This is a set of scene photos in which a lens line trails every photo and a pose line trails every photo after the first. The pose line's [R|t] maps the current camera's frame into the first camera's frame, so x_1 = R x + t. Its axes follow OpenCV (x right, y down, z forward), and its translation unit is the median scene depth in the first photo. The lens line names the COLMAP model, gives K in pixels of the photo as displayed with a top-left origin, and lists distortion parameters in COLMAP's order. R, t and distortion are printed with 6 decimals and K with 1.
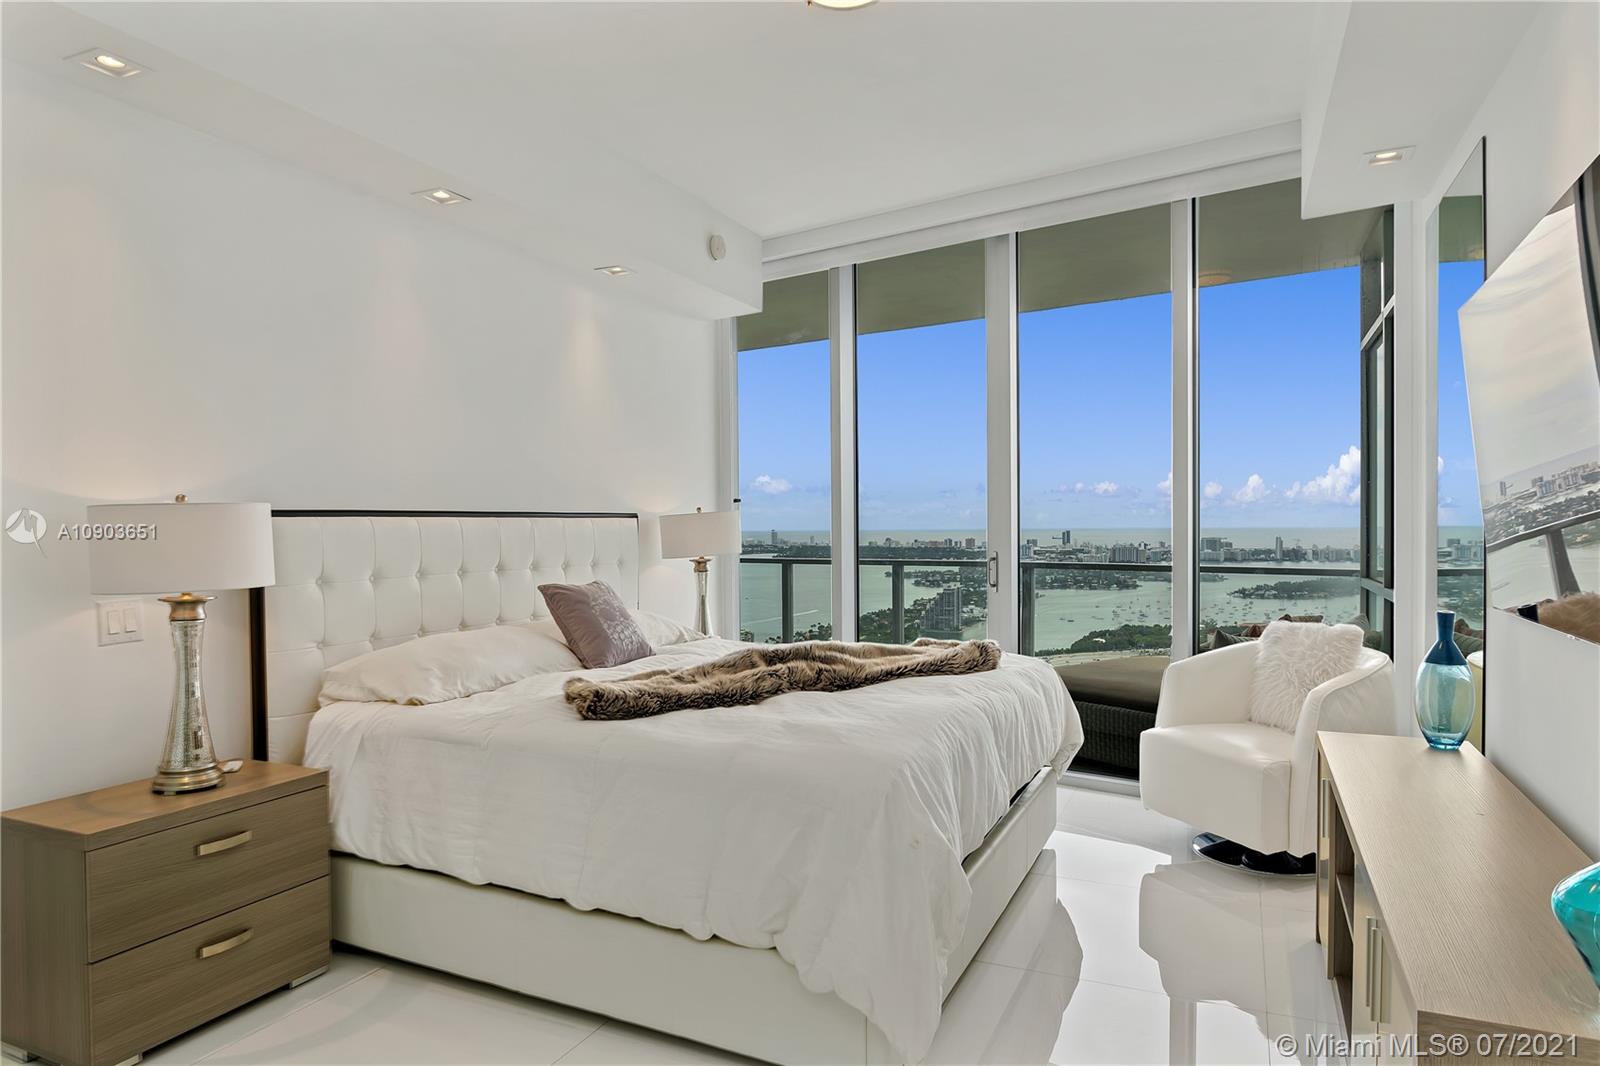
lens RADIAL K [[958.0, 0, 800.0], [0, 958.0, 533.0], [0, 0, 1]] dist [-0.005884, -0.000949]
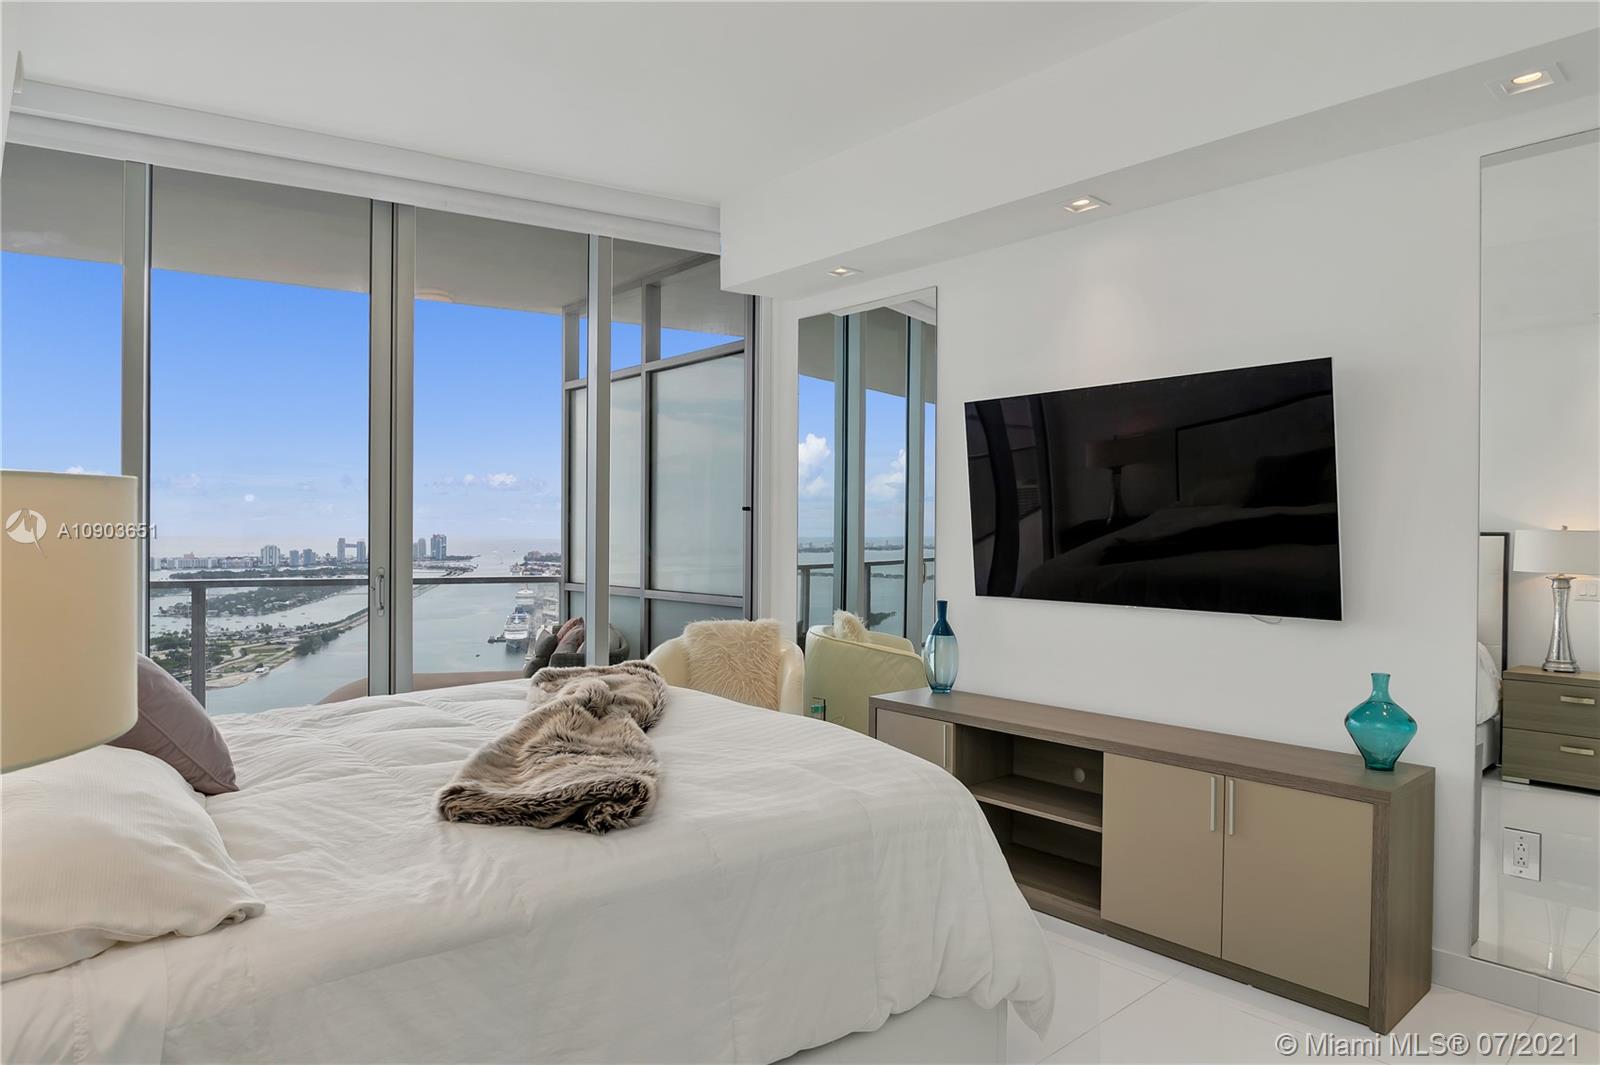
lens RADIAL K [[934.6, 0, 800.0], [0, 934.6, 532.5], [0, 0, 1]] dist [0.001564, 0.000281]
pose [[0.408658, 0.013823, 0.912583, -0.552757], [-0.003102, 0.999901, -0.013757, -0.001774], [-0.912682, 0.002791, 0.408660, 0.447659]]
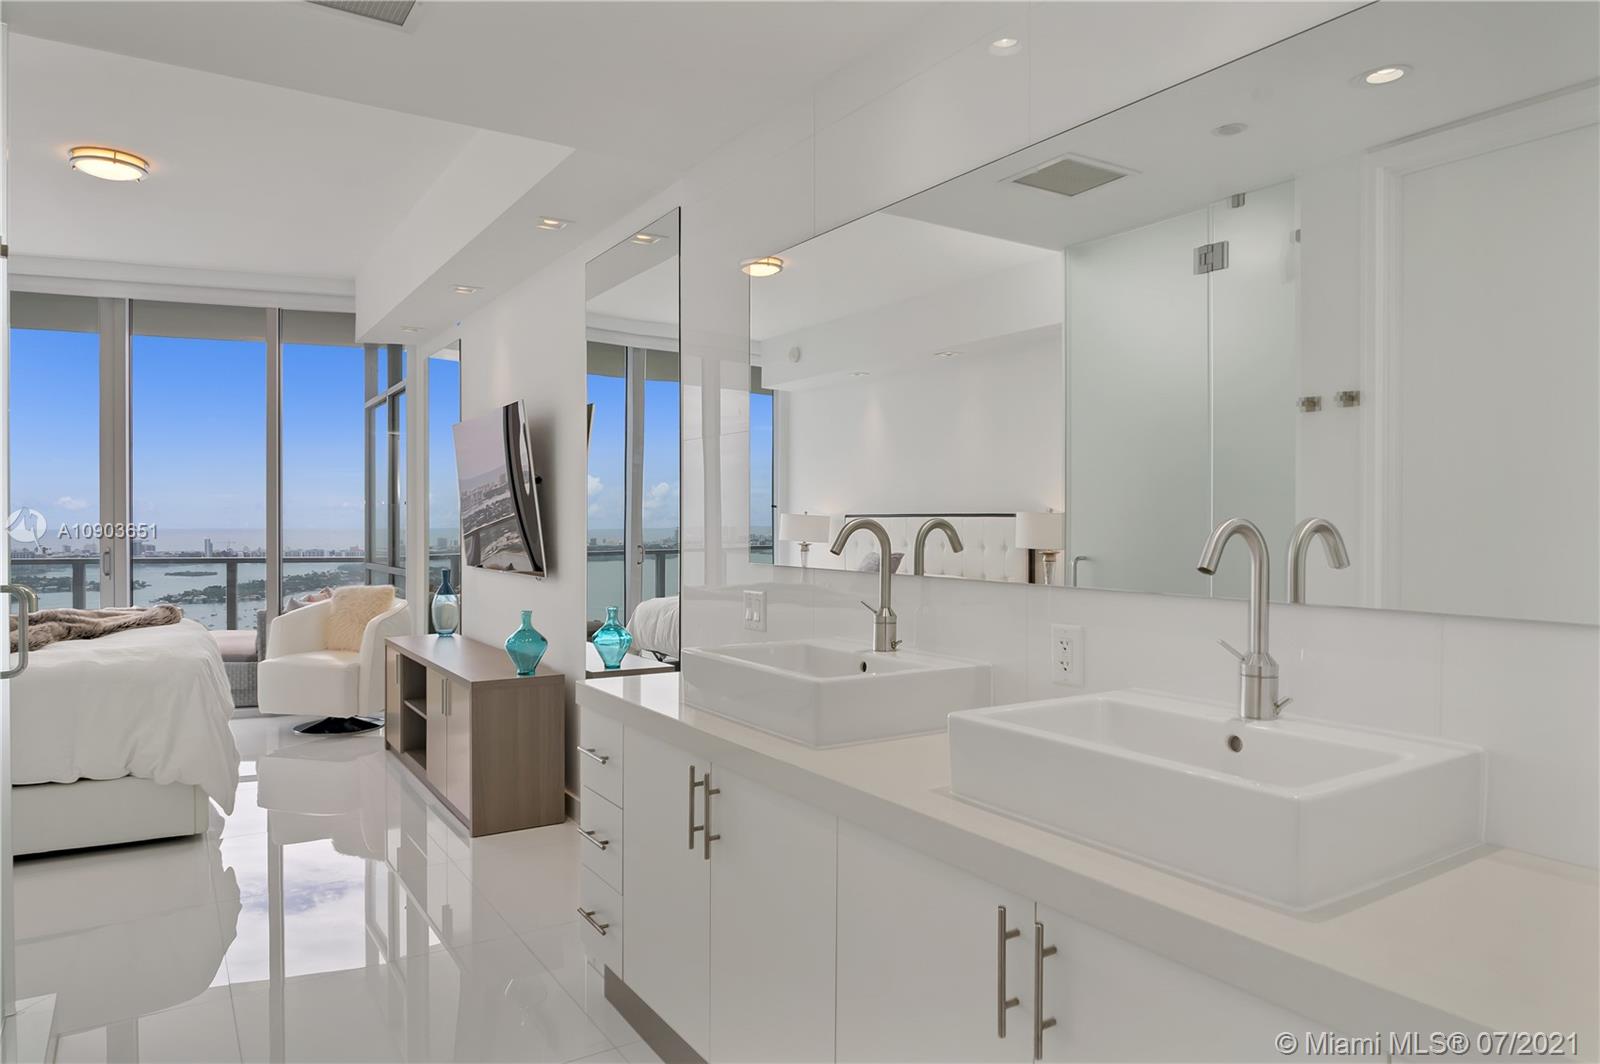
lens RADIAL K [[958.0, 0, 800.0], [0, 958.0, 532.0], [0, 0, 1]] dist [-0.005884, -0.000949]
pose [[0.522666, -0.000462, 0.852537, -0.509156], [0.003055, 0.999994, -0.001332, 0.006487], [-0.852532, 0.003301, 0.522665, -0.540783]]
